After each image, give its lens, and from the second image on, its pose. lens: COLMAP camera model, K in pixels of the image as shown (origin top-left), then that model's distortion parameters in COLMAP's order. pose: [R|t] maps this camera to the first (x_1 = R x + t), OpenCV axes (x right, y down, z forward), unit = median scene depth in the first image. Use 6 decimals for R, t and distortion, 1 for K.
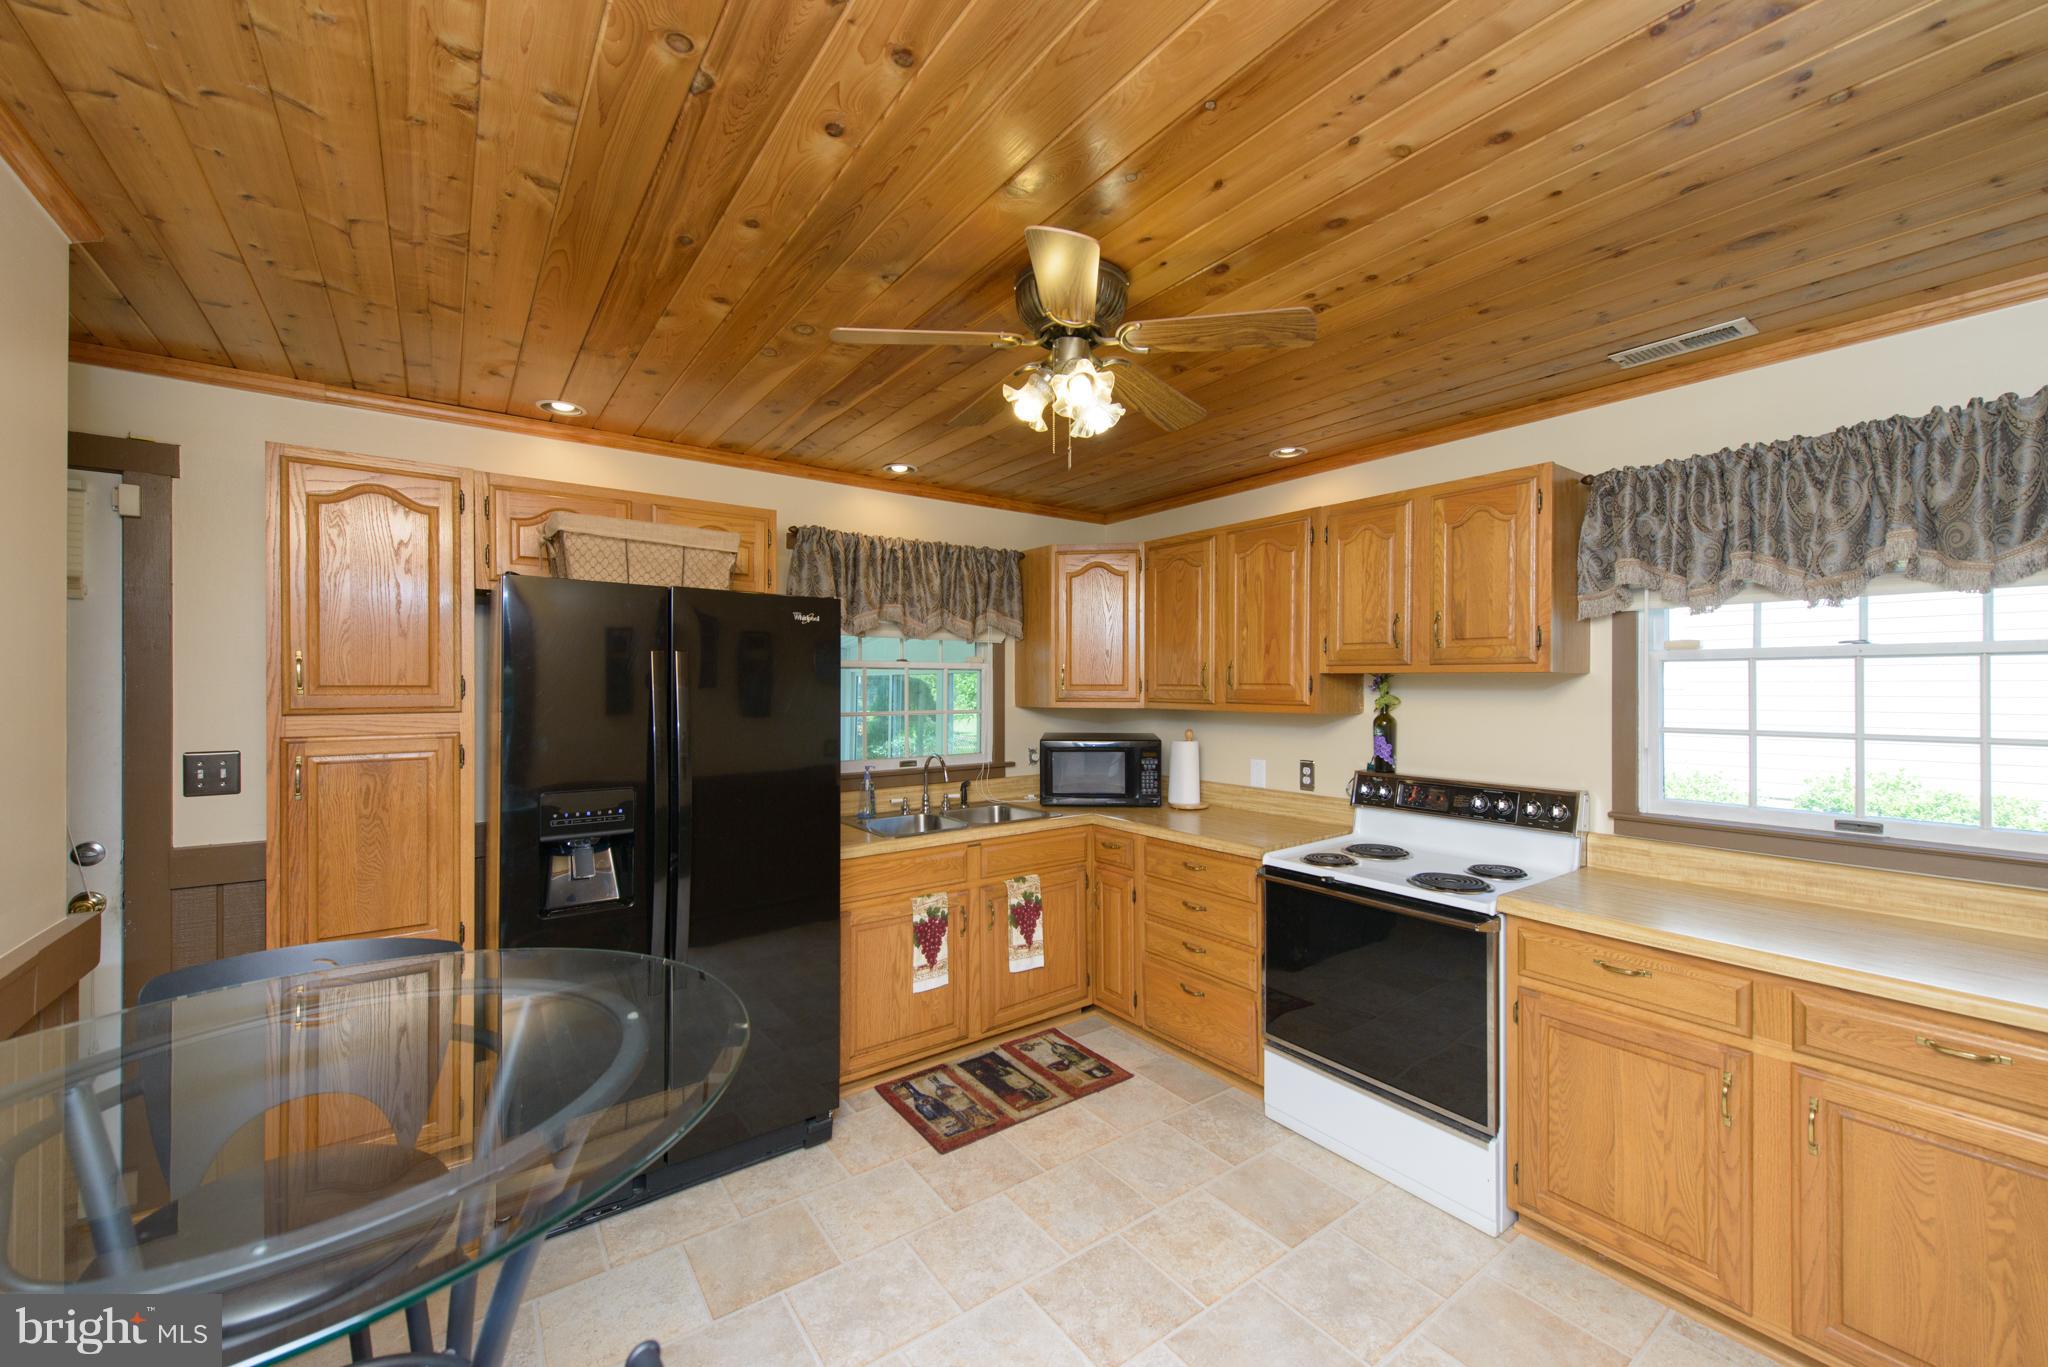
lens RADIAL K [[797.4, 0, 1040.7], [0, 797.4, 685.3], [0, 0, 1]] dist [-0.000605, -0.000214]
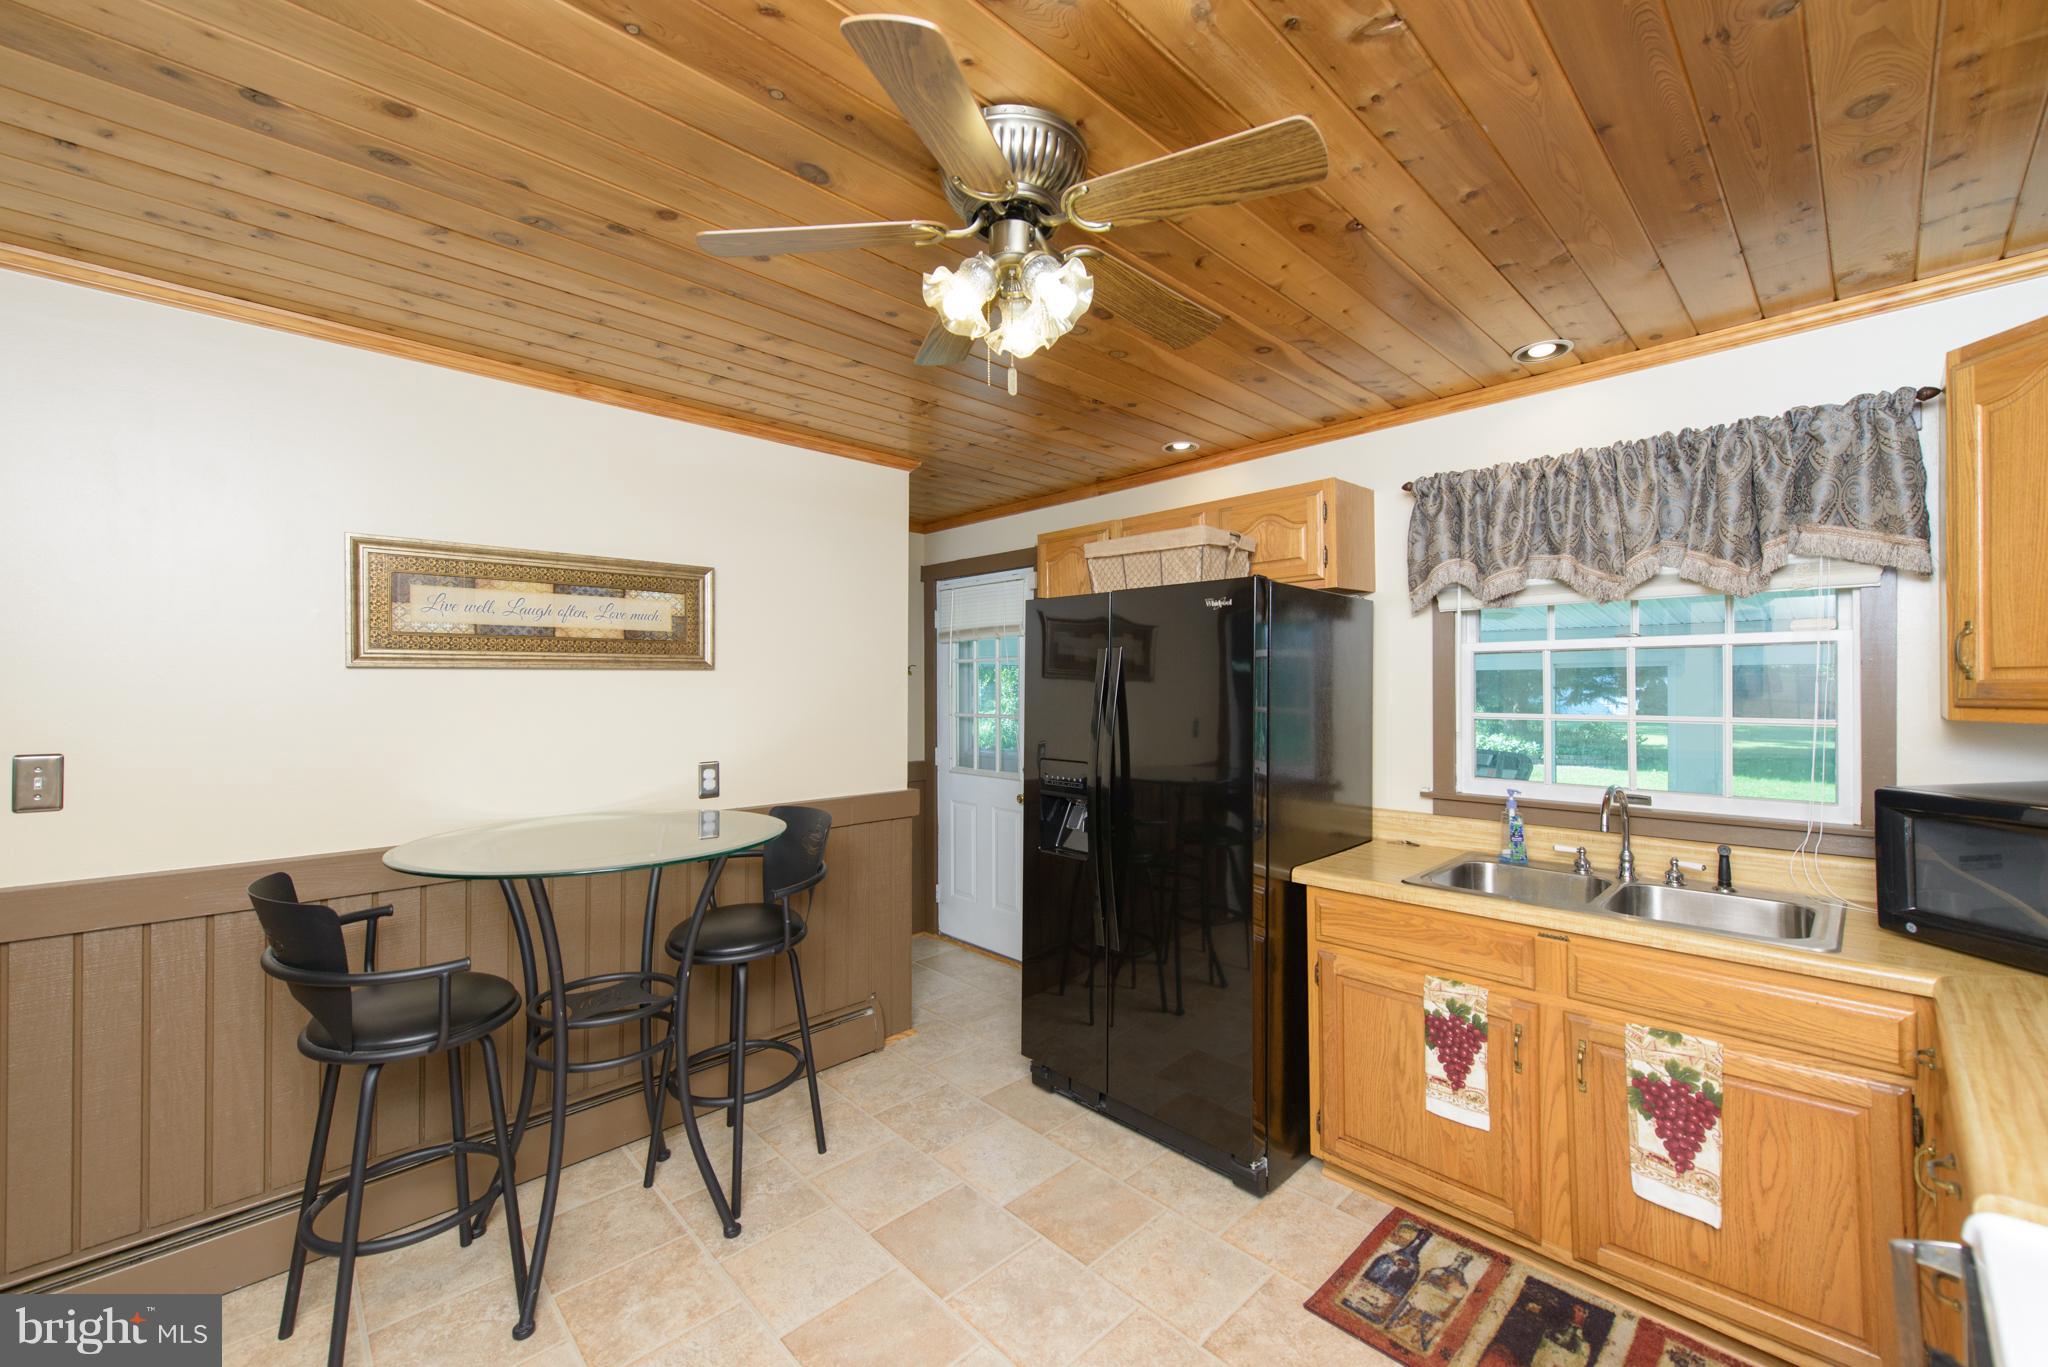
lens RADIAL K [[797.4, 0, 1039.3], [0, 797.4, 685.5], [0, 0, 1]] dist [-0.000605, -0.000214]
pose [[0.122668, -0.003351, -0.992442, 0.495366], [0.006506, 0.999976, -0.002572, 0.009394], [0.992426, -0.006142, 0.122687, 0.567783]]
